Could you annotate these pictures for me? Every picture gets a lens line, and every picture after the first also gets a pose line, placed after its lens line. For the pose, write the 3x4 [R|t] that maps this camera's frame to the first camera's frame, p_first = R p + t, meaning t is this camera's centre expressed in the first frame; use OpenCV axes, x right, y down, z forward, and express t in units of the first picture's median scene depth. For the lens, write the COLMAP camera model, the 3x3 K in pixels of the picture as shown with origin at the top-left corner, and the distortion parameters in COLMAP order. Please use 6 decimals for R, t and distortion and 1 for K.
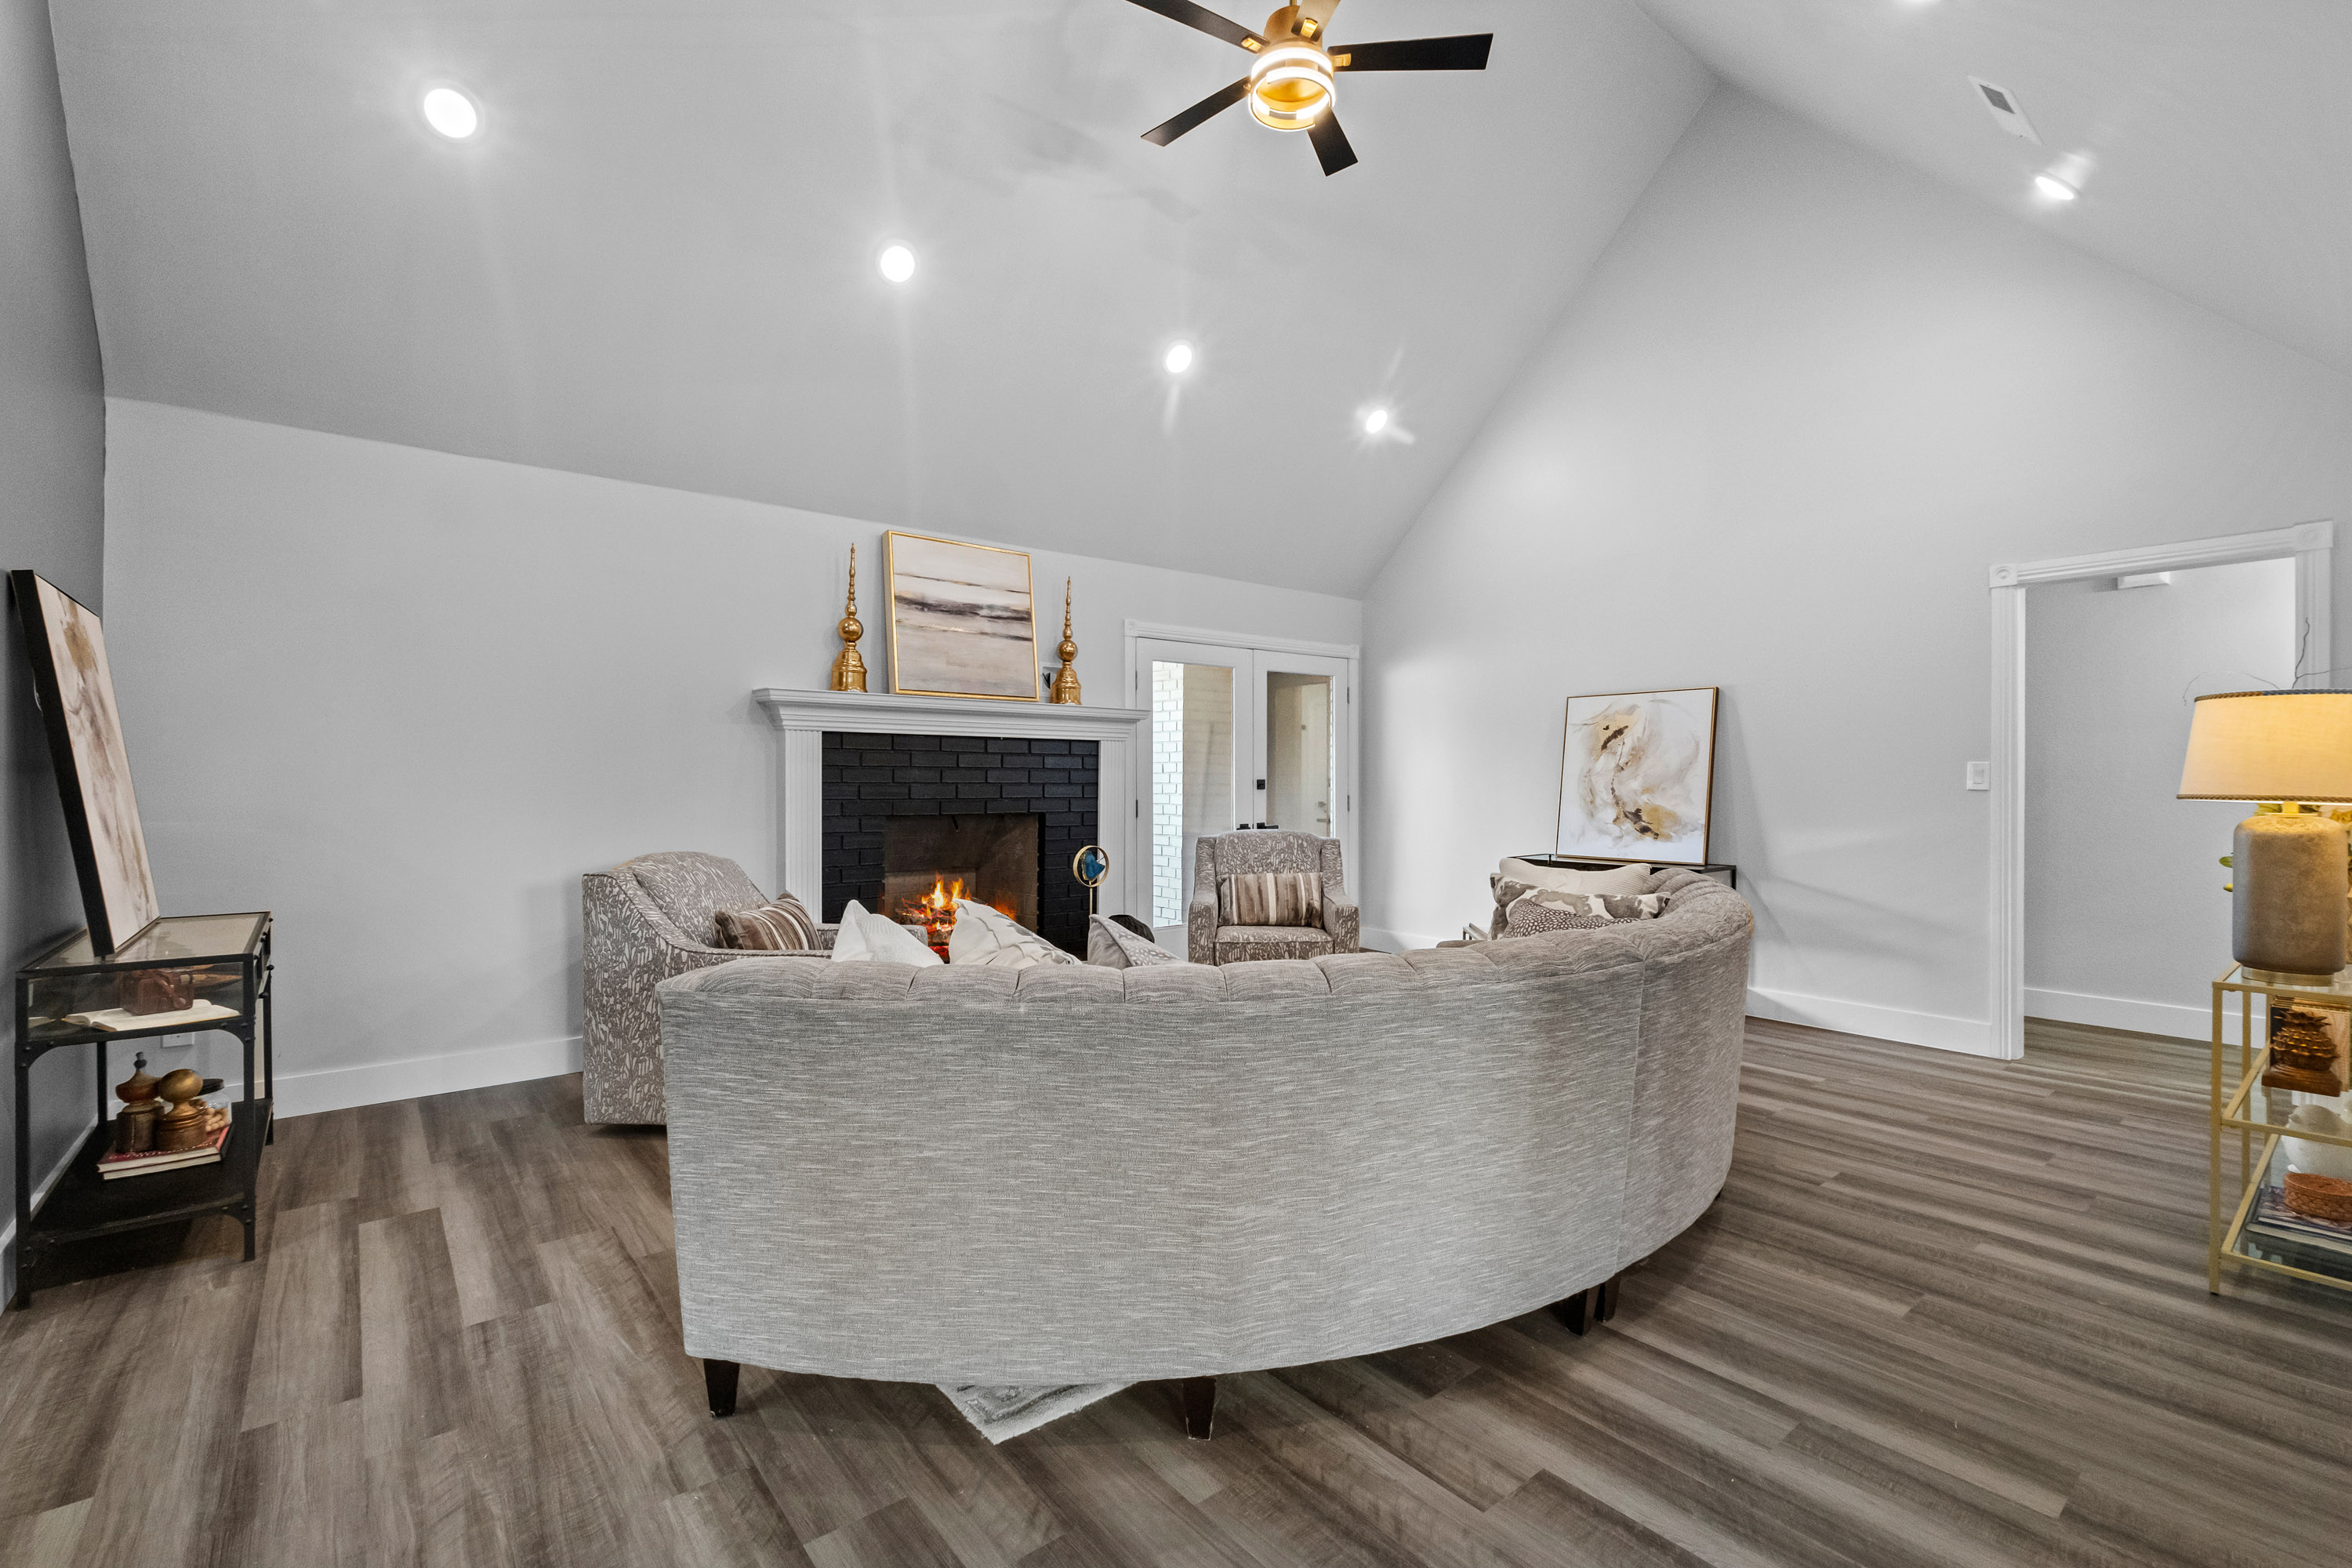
lens RADIAL K [[1034.8, 0, 1164.9], [0, 1034.8, 793.8], [0, 0, 1]] dist [0.004847, -0.004715]
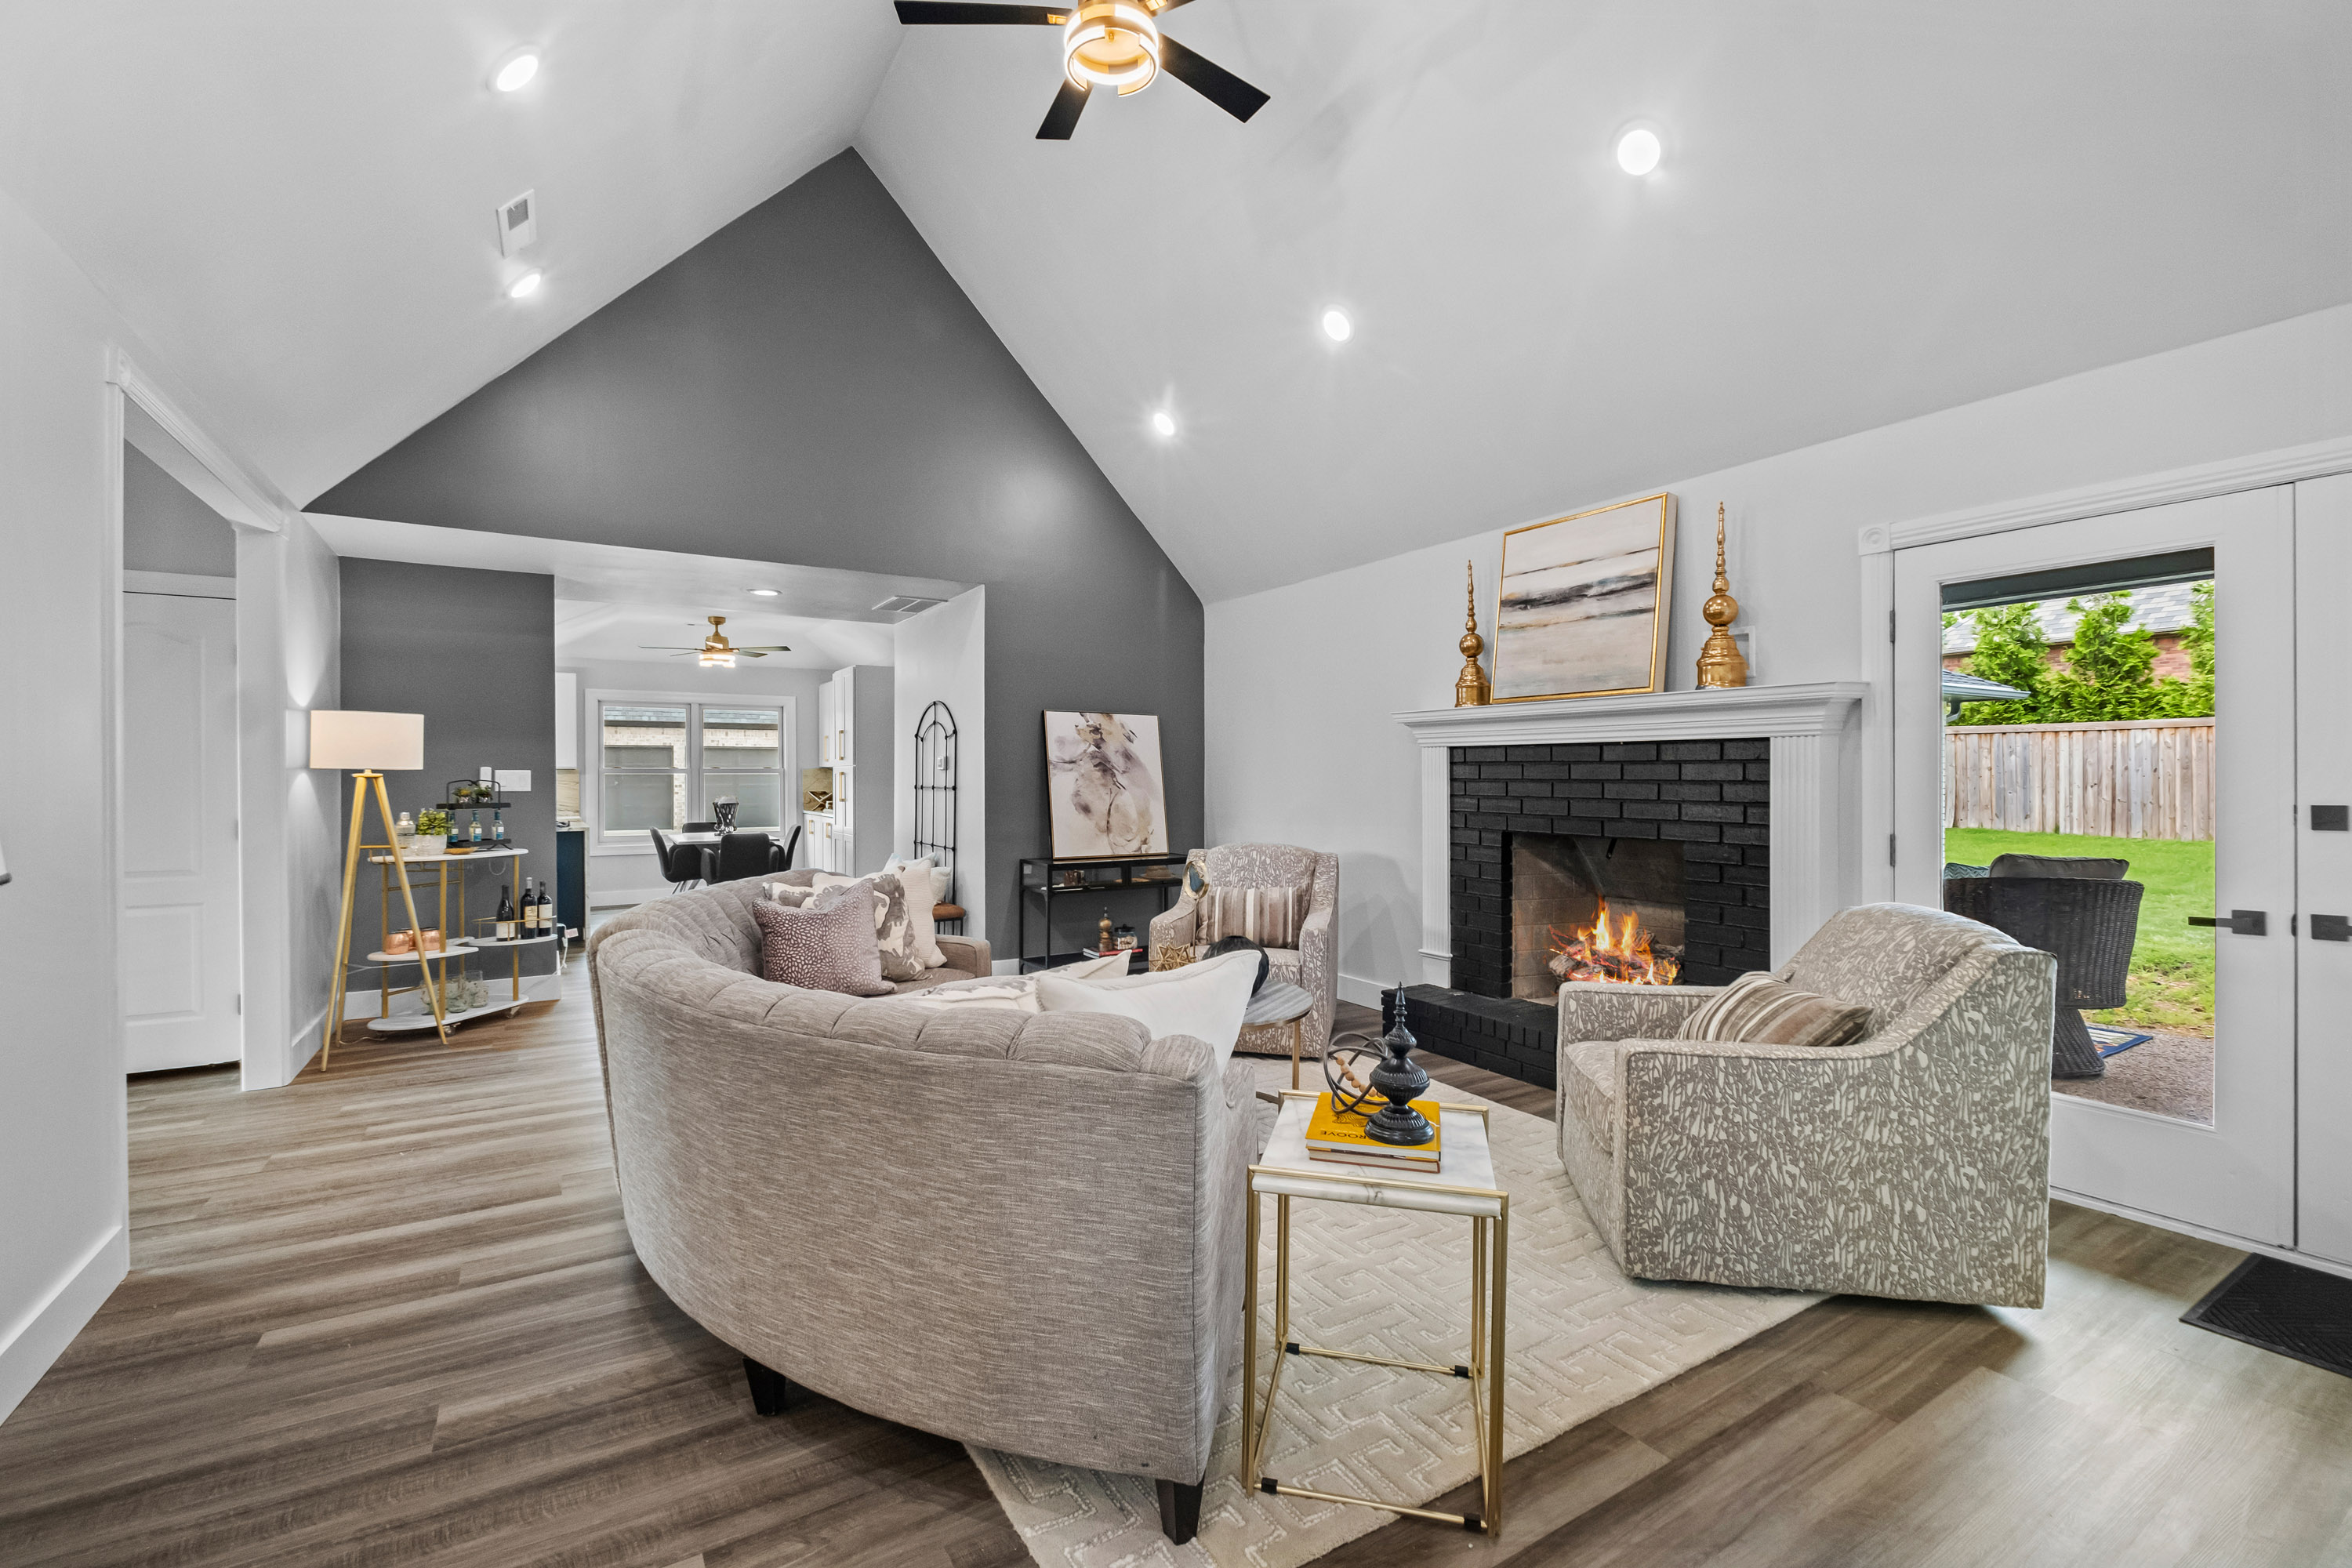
lens RADIAL K [[1034.8, 0, 1178.2], [0, 1034.8, 774.8], [0, 0, 1]] dist [0.004847, -0.004715]
pose [[-0.131704, -0.003754, -0.991282, 0.657553], [-0.014270, 0.999896, -0.001891, -0.022477], [0.991186, 0.013897, -0.131744, 0.755536]]
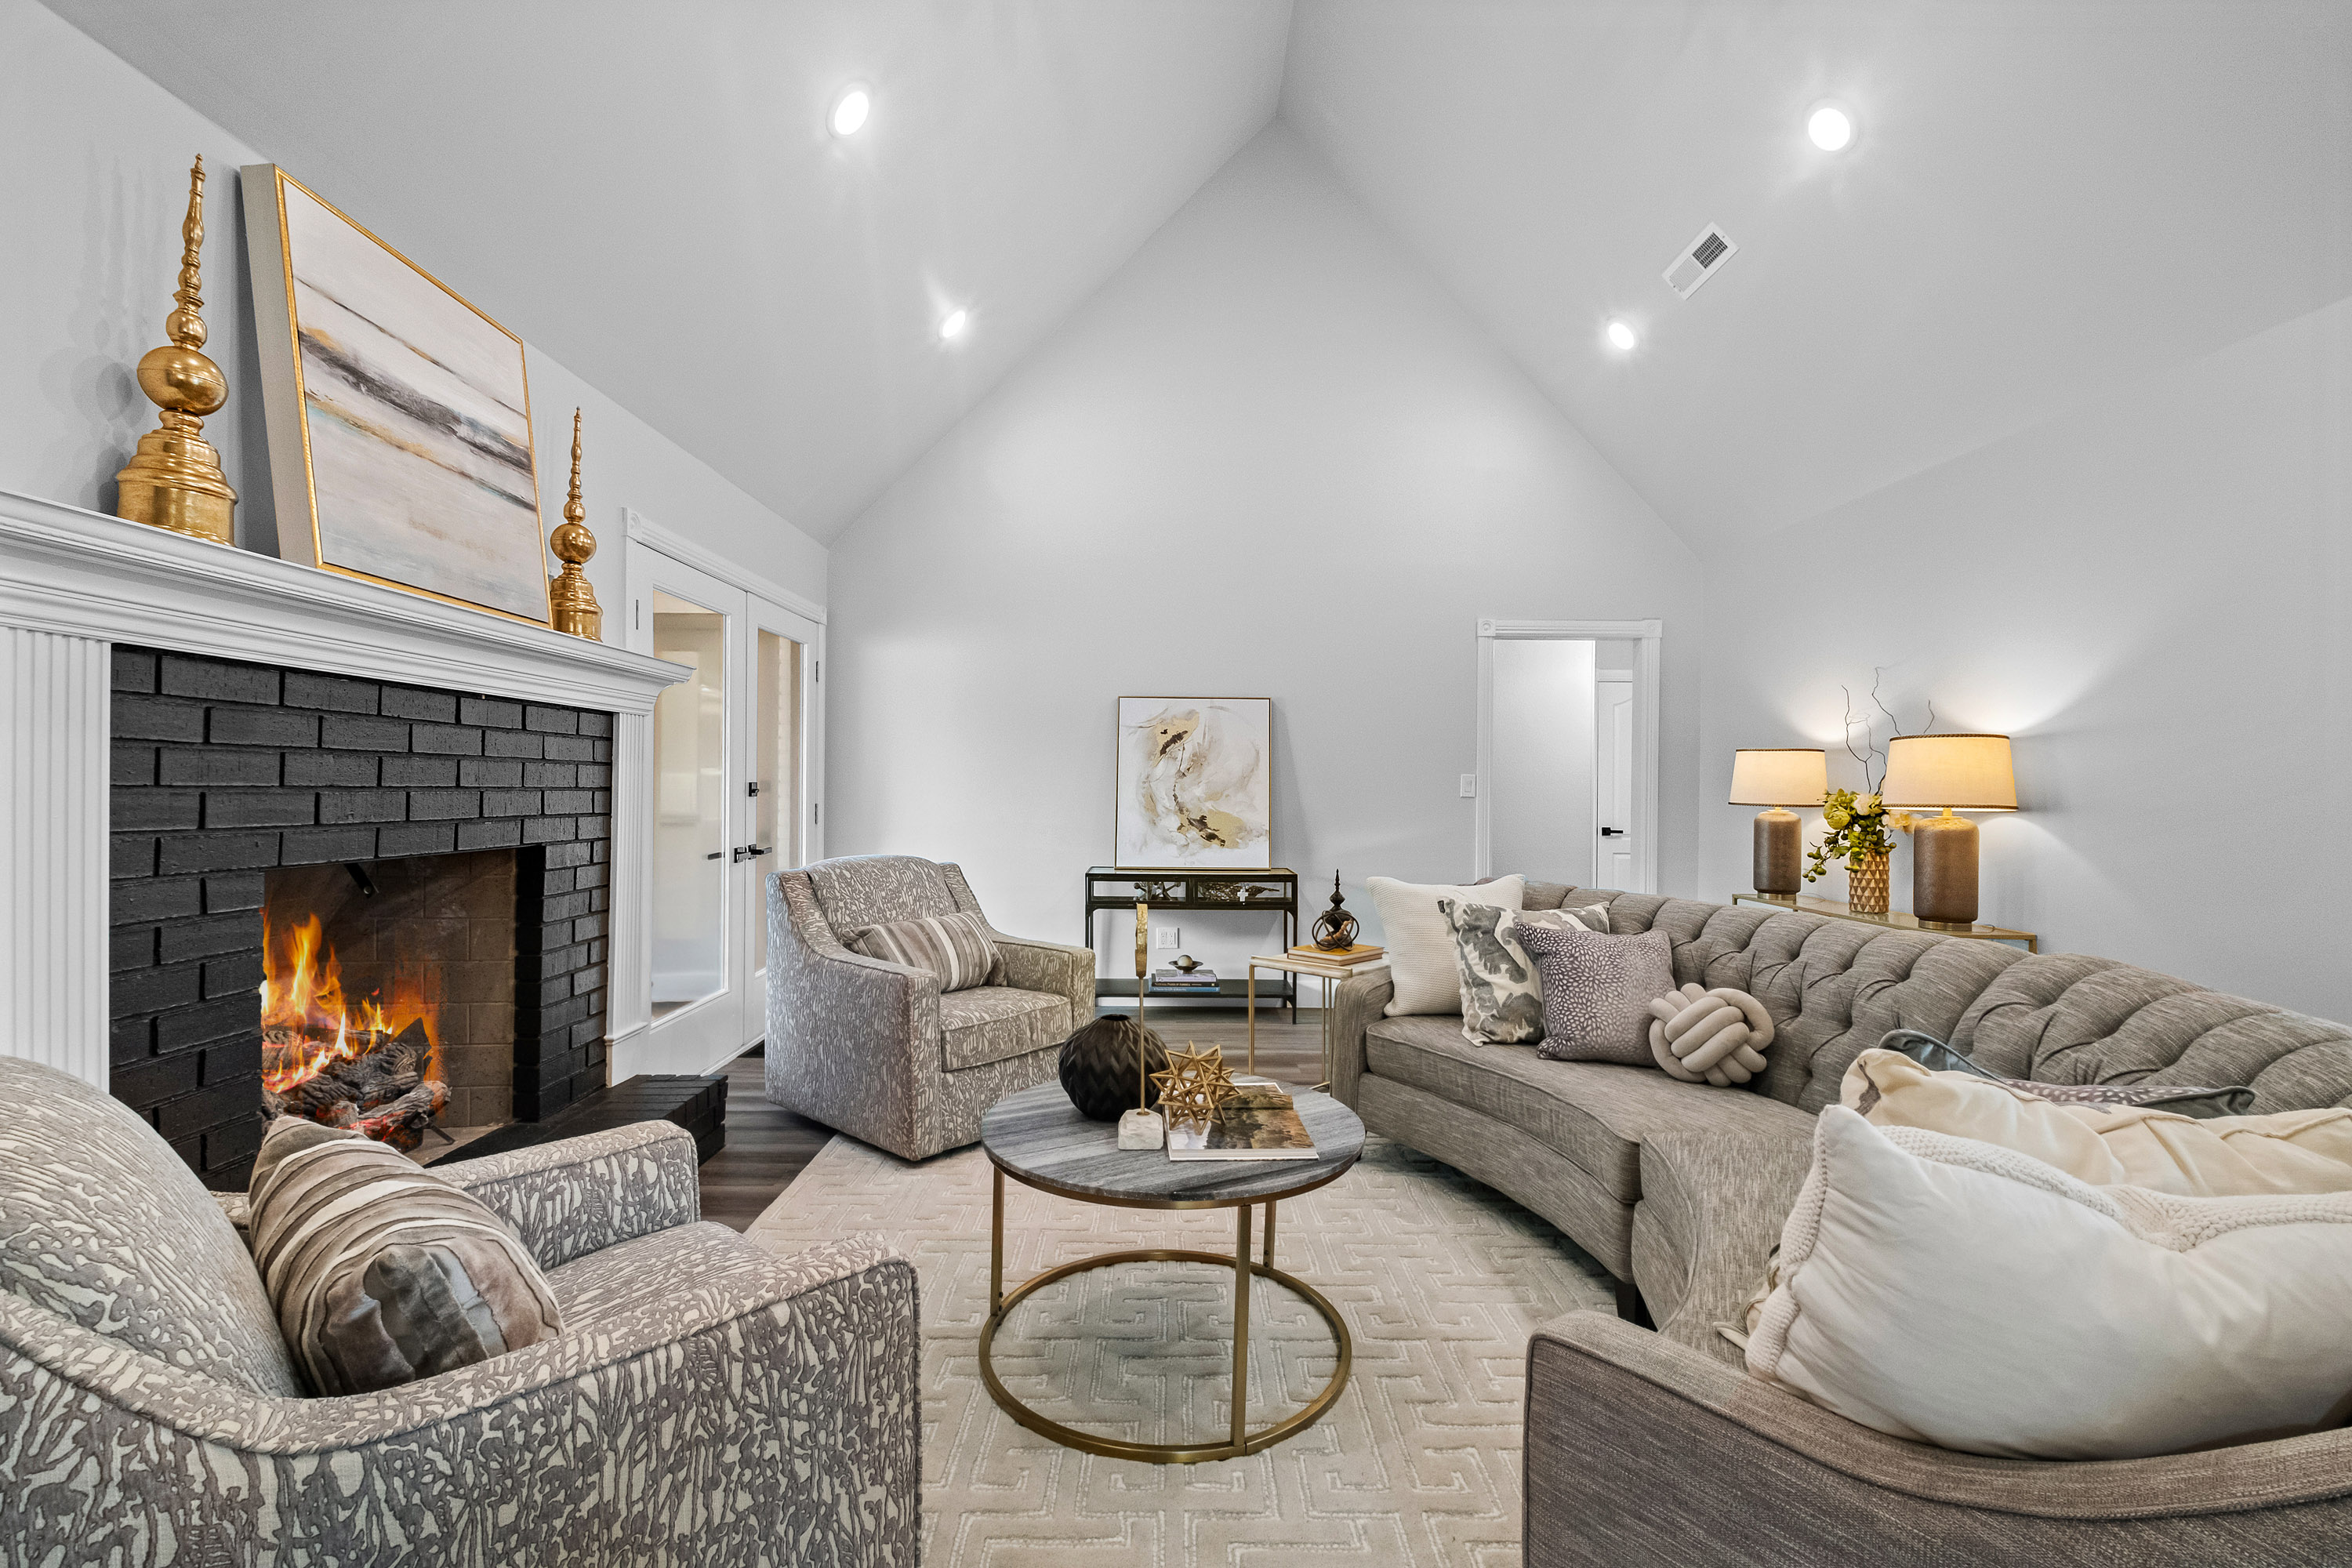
lens RADIAL K [[1034.8, 0, 1201.1], [0, 1034.8, 791.0], [0, 0, 1]] dist [0.004847, -0.004715]
pose [[0.602526, 0.001125, 0.798099, -0.338729], [0.001900, 0.999994, -0.002844, -0.006495], [-0.798097, 0.003230, 0.602520, 0.423670]]
